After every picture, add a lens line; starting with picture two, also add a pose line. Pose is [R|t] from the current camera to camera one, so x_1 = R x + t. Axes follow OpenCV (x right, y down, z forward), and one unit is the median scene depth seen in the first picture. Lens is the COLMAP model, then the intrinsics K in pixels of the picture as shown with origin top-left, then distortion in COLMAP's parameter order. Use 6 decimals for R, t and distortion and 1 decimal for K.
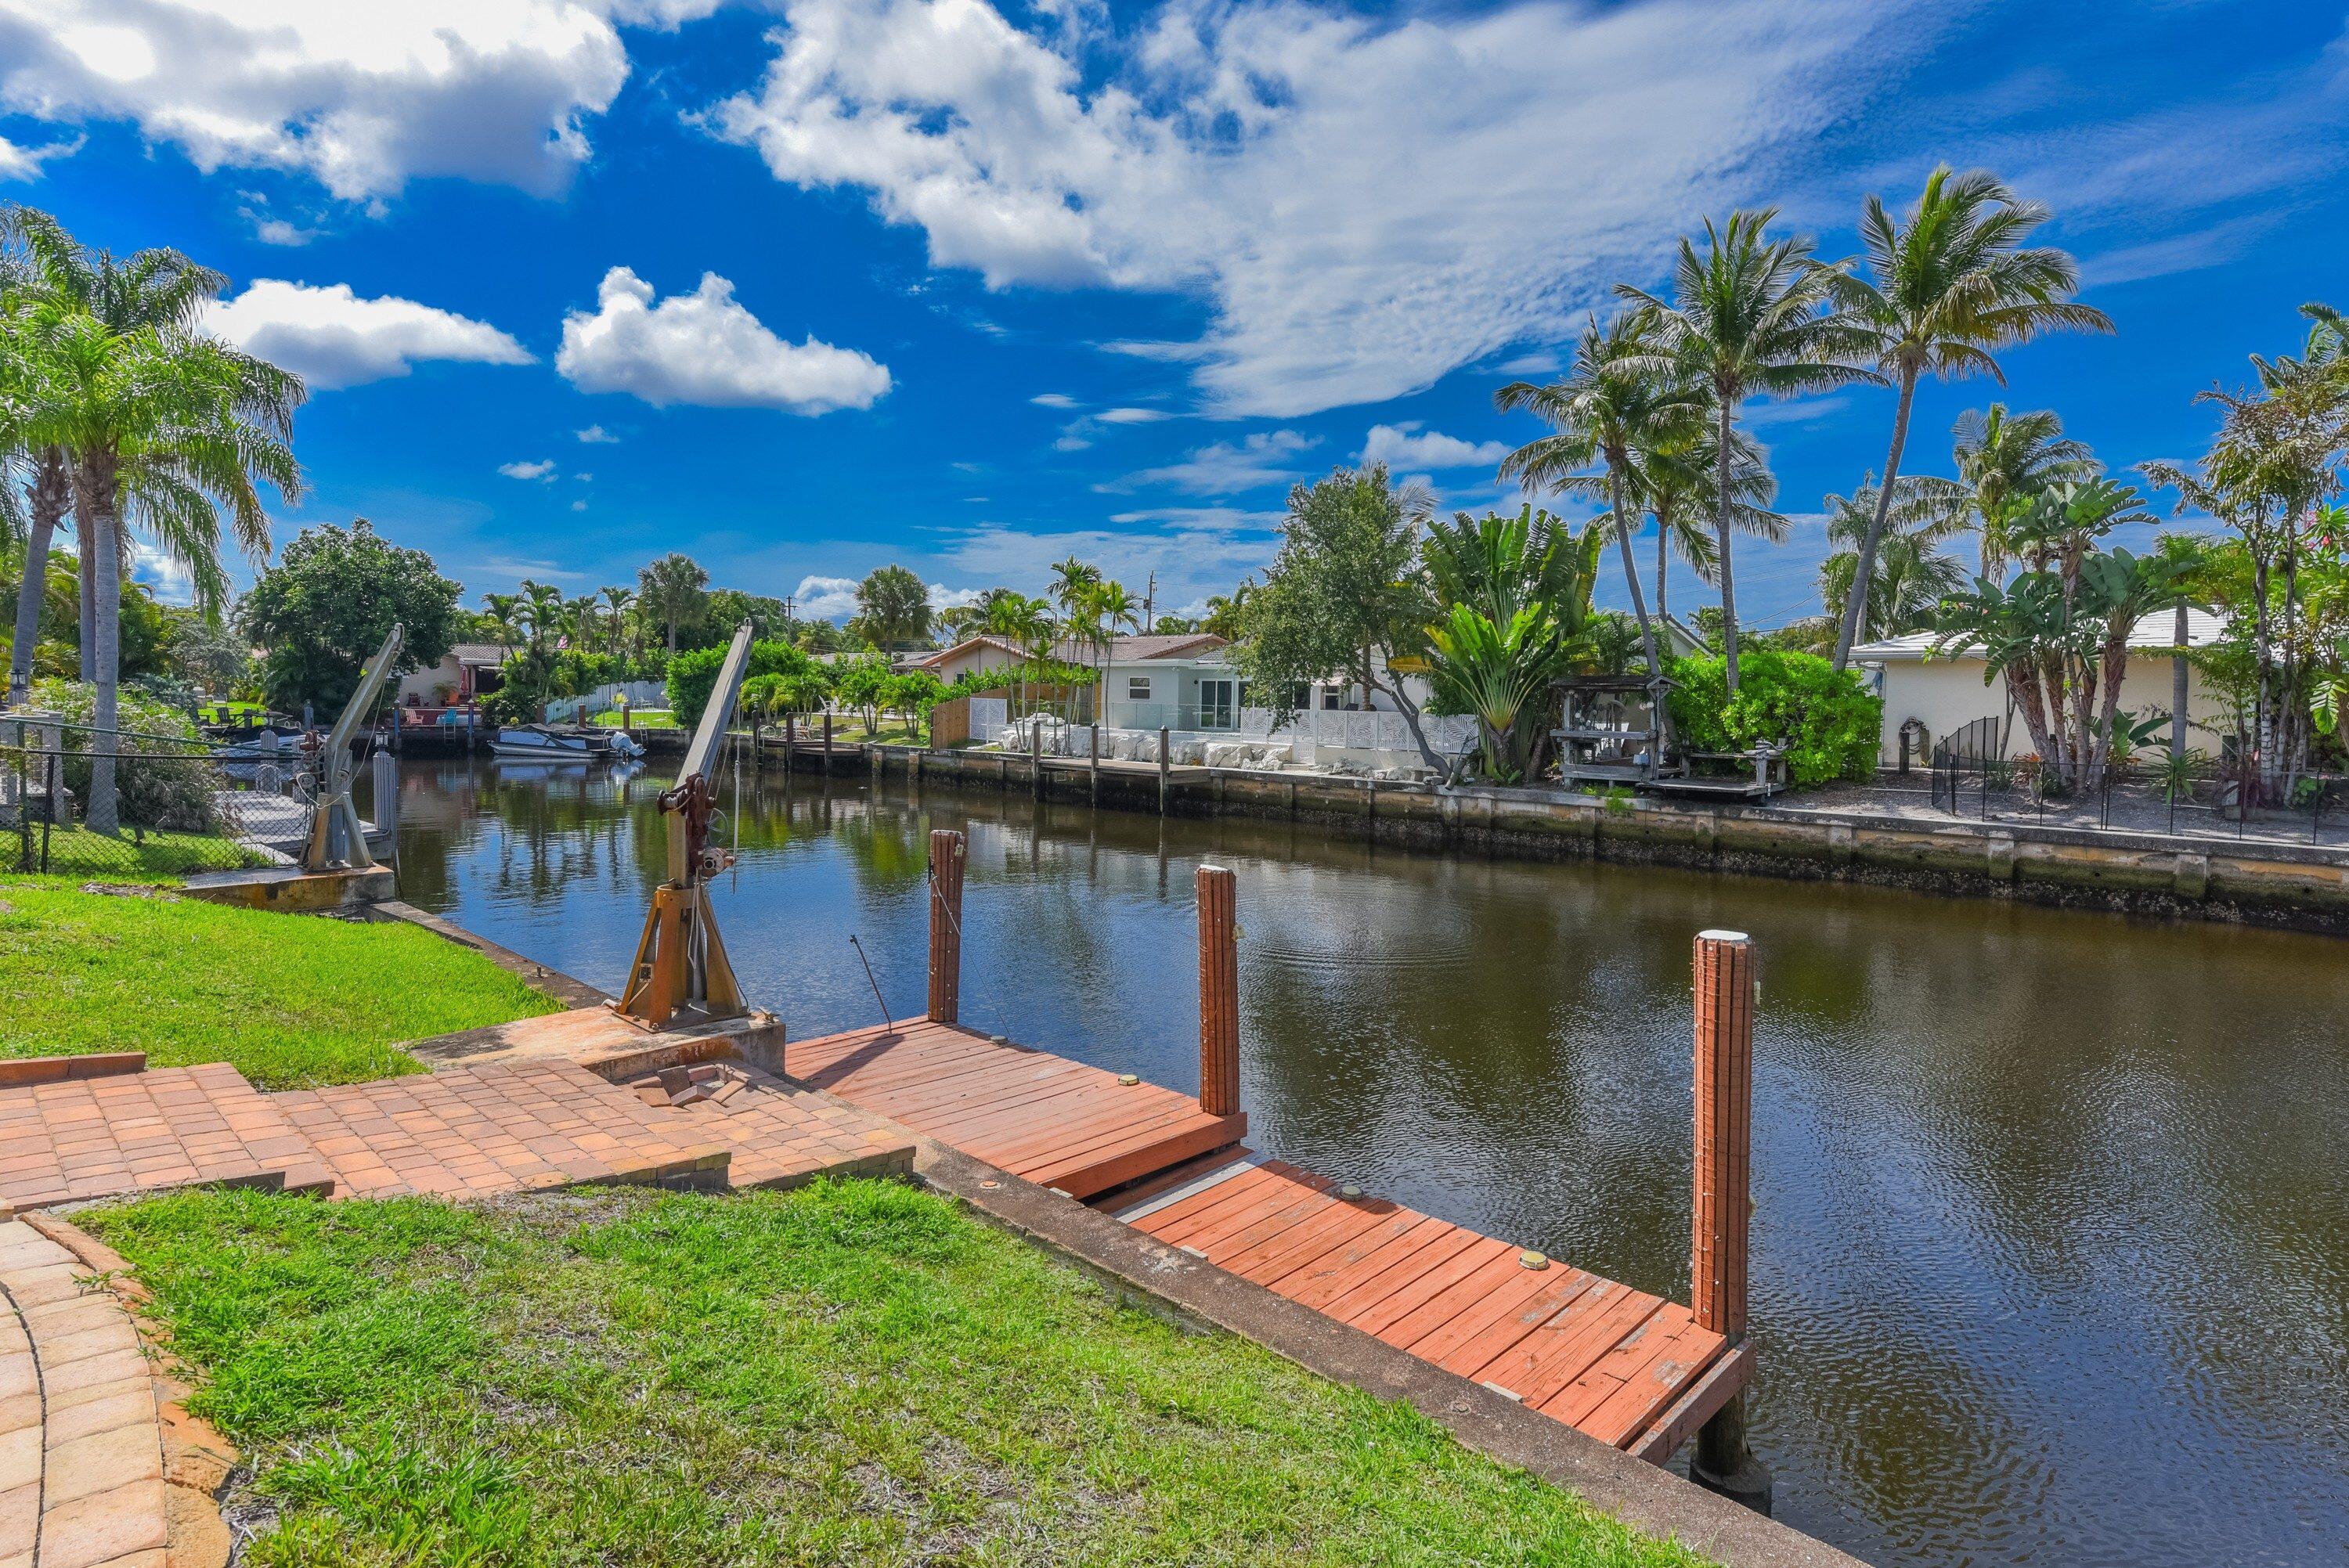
lens RADIAL K [[1269.0, 0, 1183.3], [0, 1269.0, 749.0], [0, 0, 1]] dist [0.011920, 0.000493]
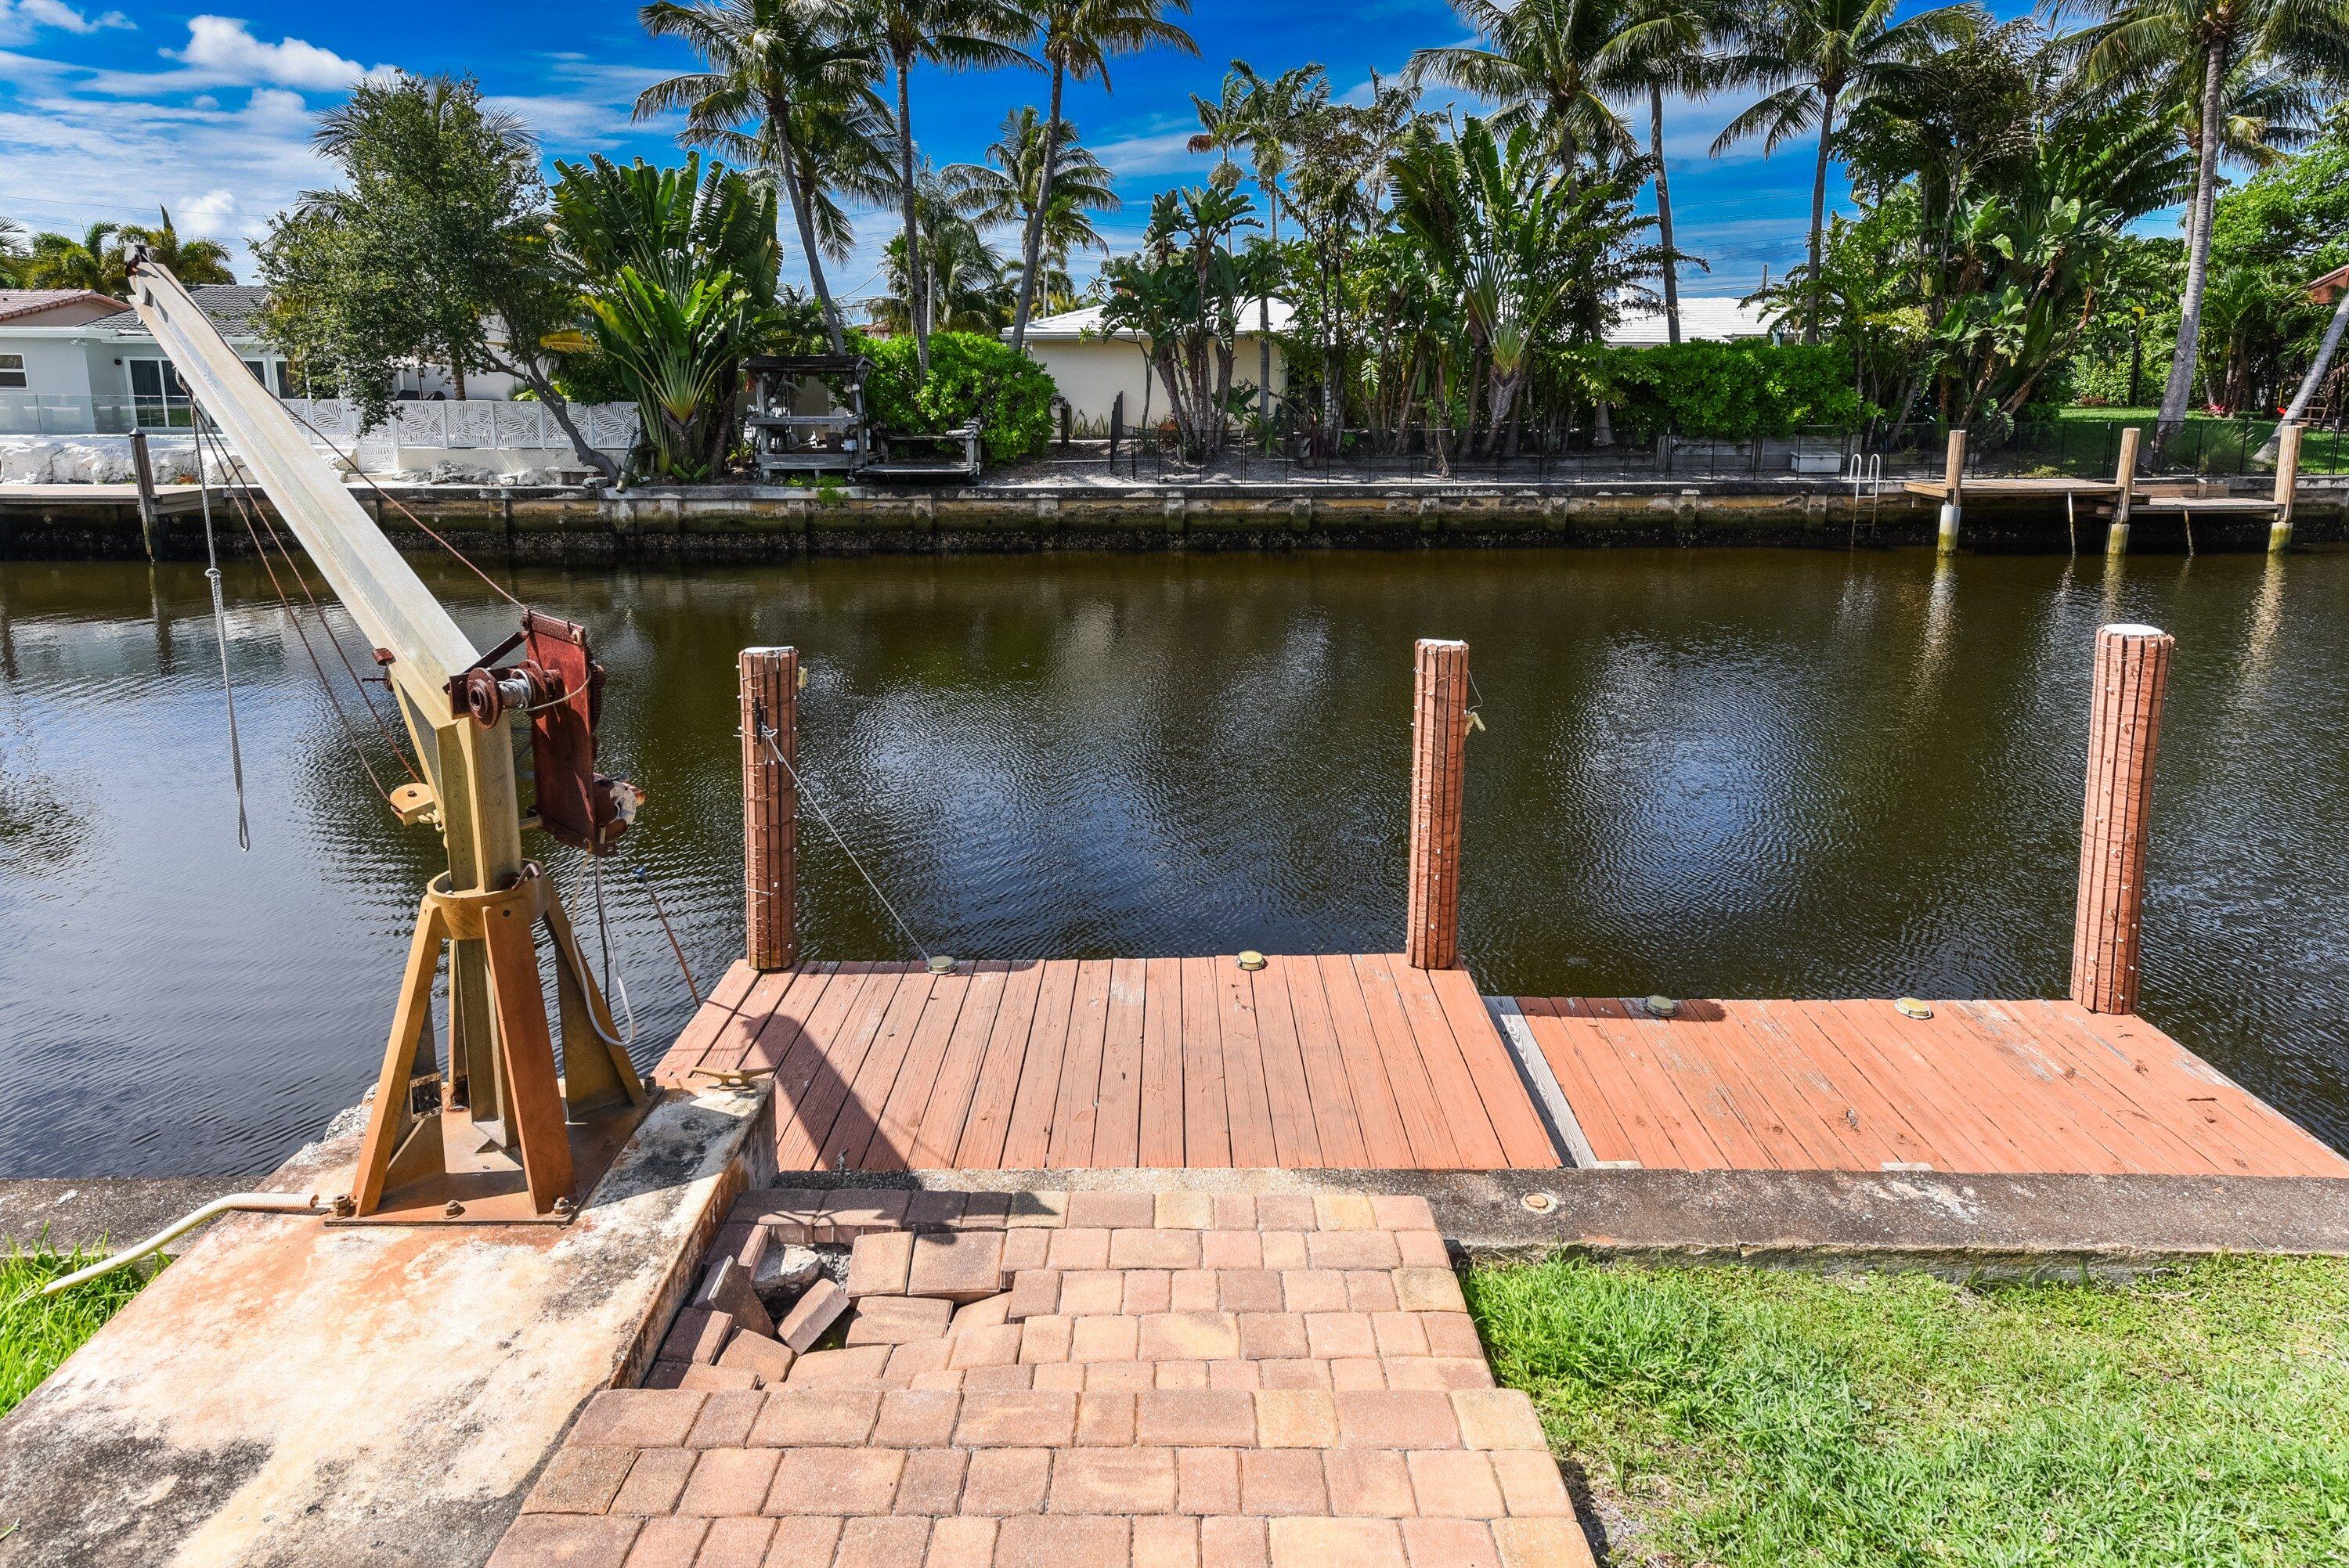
lens RADIAL K [[1275.9, 0, 1161.0], [0, 1275.9, 563.6], [0, 0, 1]] dist [0.050991, -0.002046]
pose [[0.711359, -0.118007, 0.692851, -0.138709], [0.044796, 0.991412, 0.122866, -0.010561], [-0.701400, -0.056365, 0.710536, 0.140437]]
